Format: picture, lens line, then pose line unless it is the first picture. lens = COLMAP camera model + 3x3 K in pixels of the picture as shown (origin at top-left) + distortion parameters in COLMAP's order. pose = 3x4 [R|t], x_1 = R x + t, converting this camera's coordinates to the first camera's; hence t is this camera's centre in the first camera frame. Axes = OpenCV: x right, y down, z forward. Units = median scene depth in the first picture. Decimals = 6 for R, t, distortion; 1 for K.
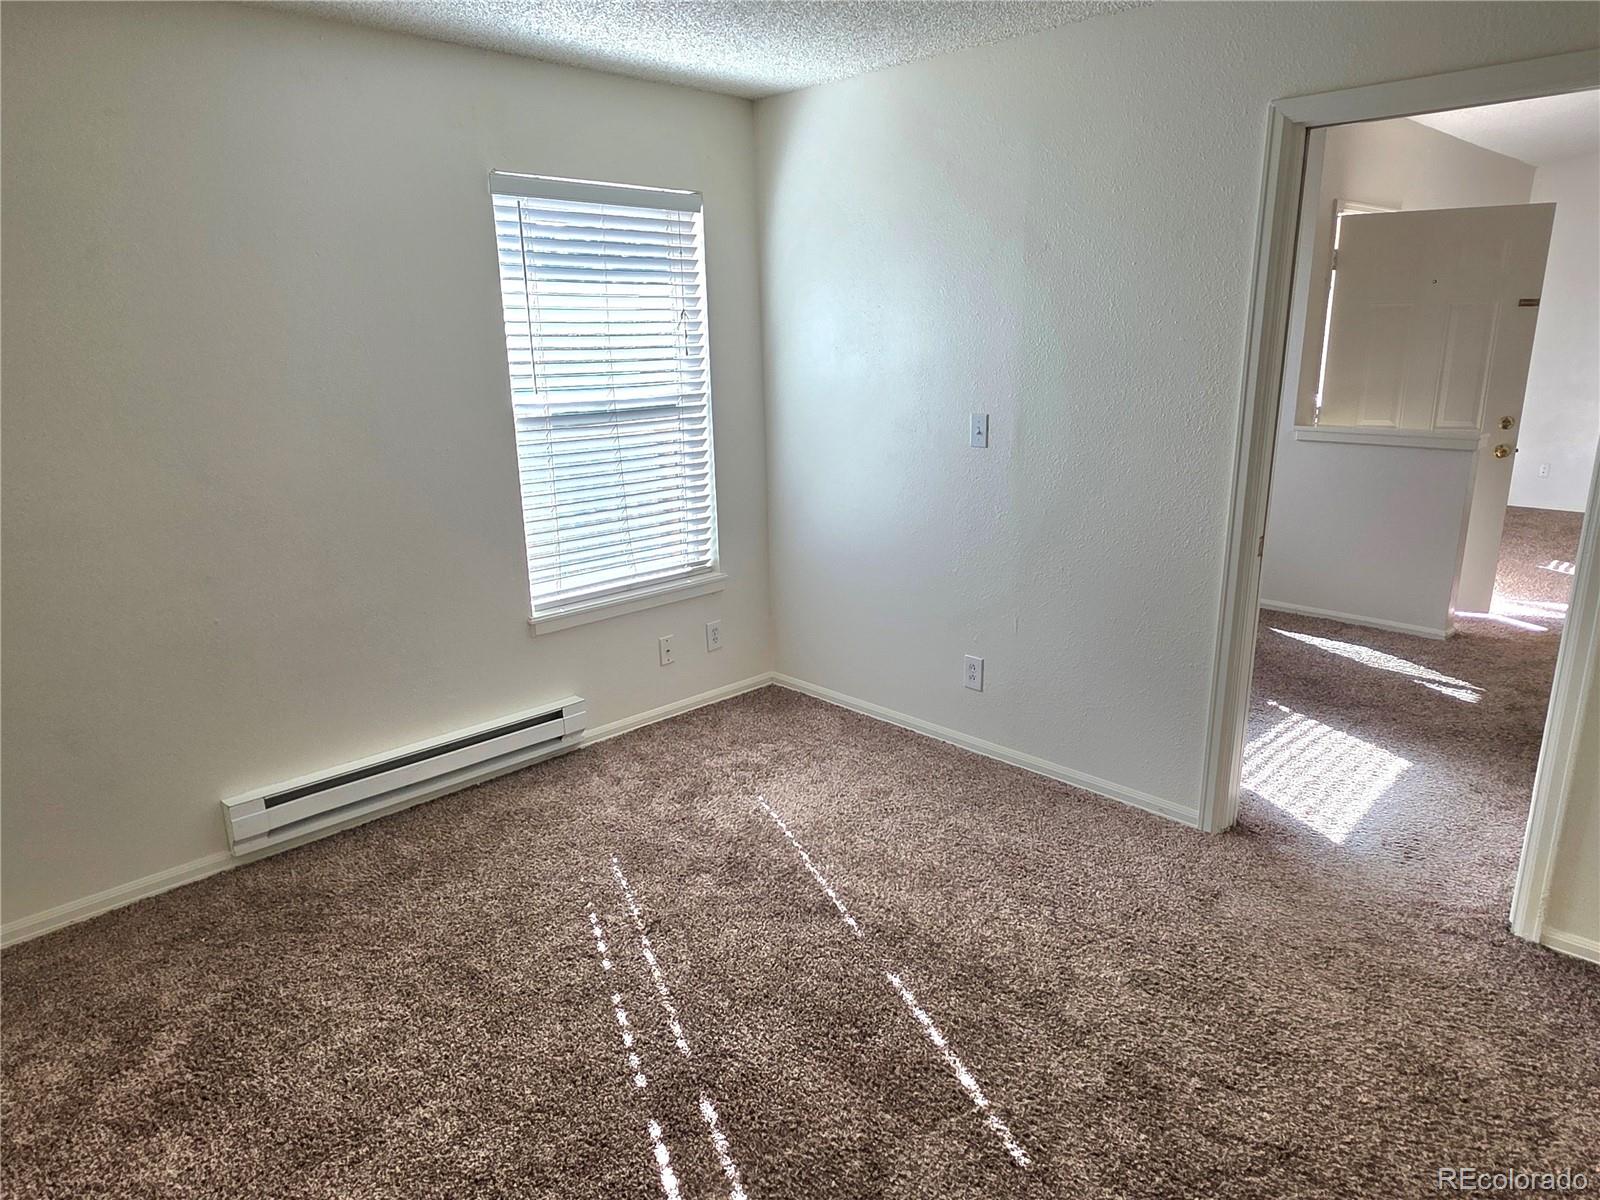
lens RADIAL K [[1036.7, 0, 800.0], [0, 1036.7, 600.0], [0, 0, 1]] dist [0.005680, -0.001776]
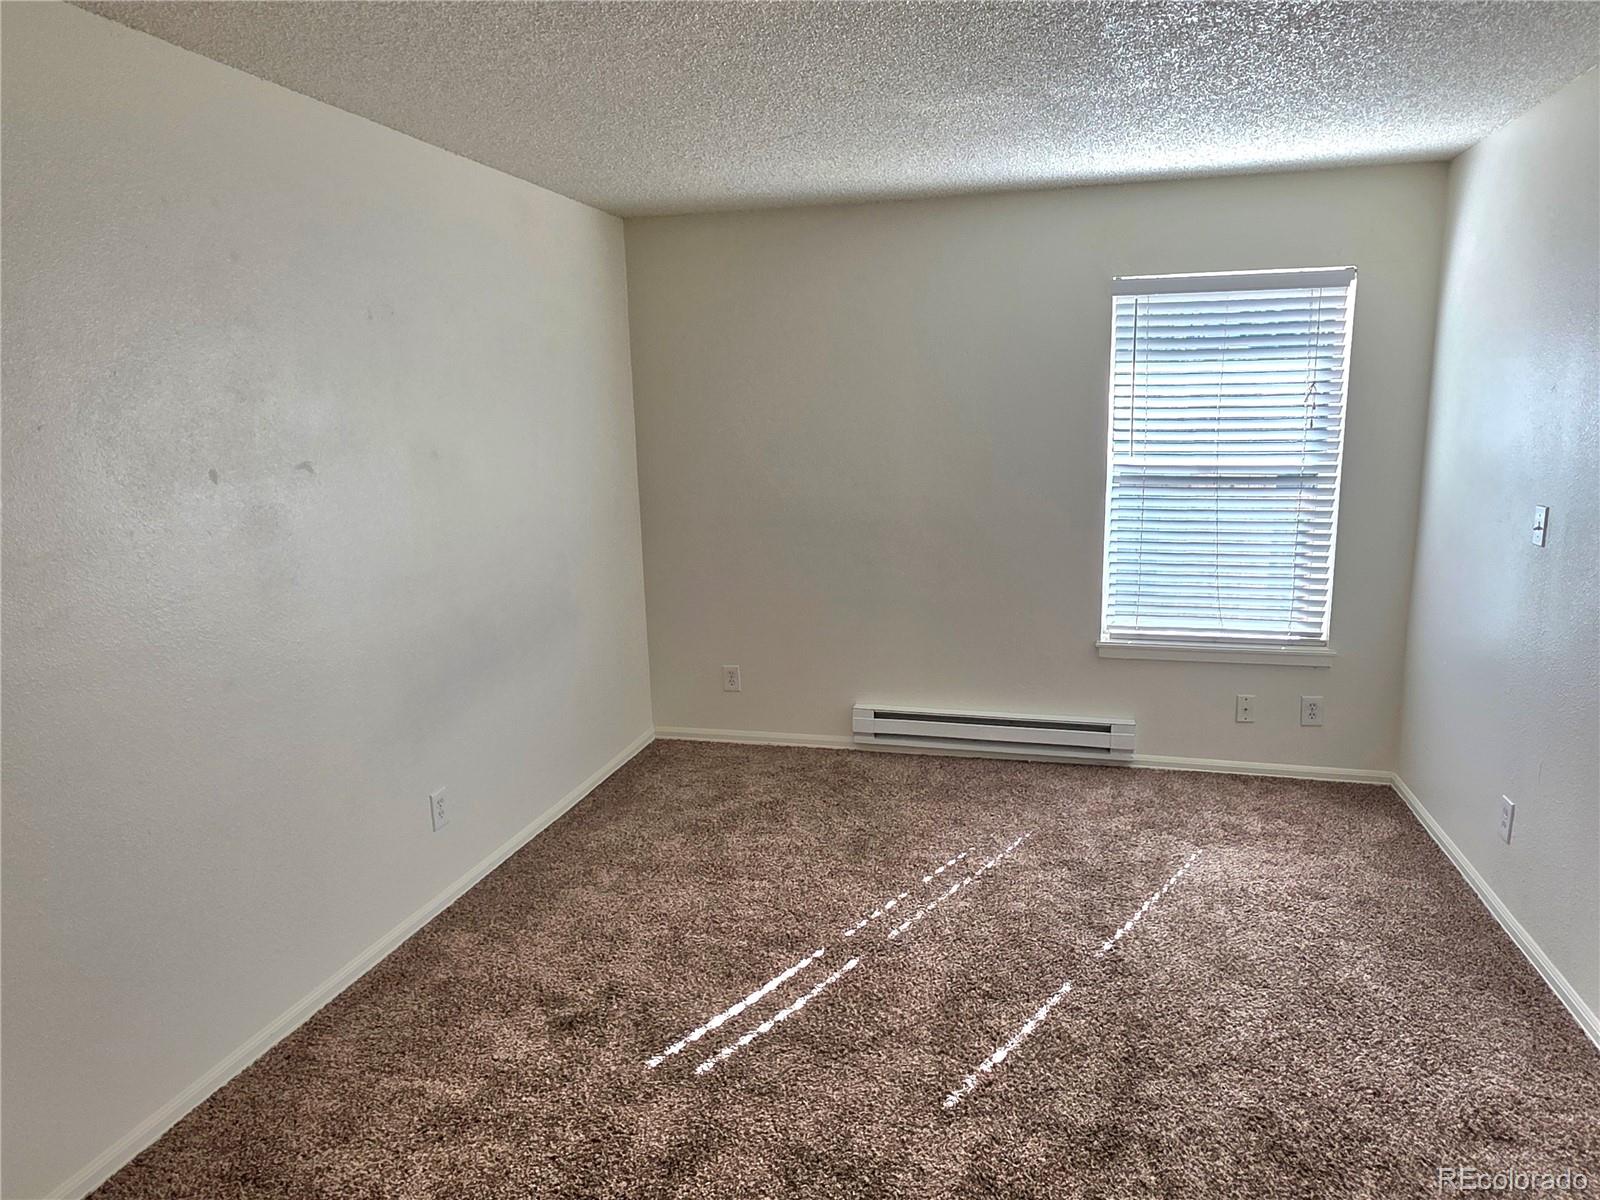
lens RADIAL K [[1036.7, 0, 800.0], [0, 1036.7, 600.0], [0, 0, 1]] dist [0.005680, -0.001776]
pose [[0.500788, 0.165980, -0.849507, 0.592536], [-0.209814, 0.975450, 0.066900, -0.038538], [0.839756, 0.144736, 0.523318, 0.084907]]
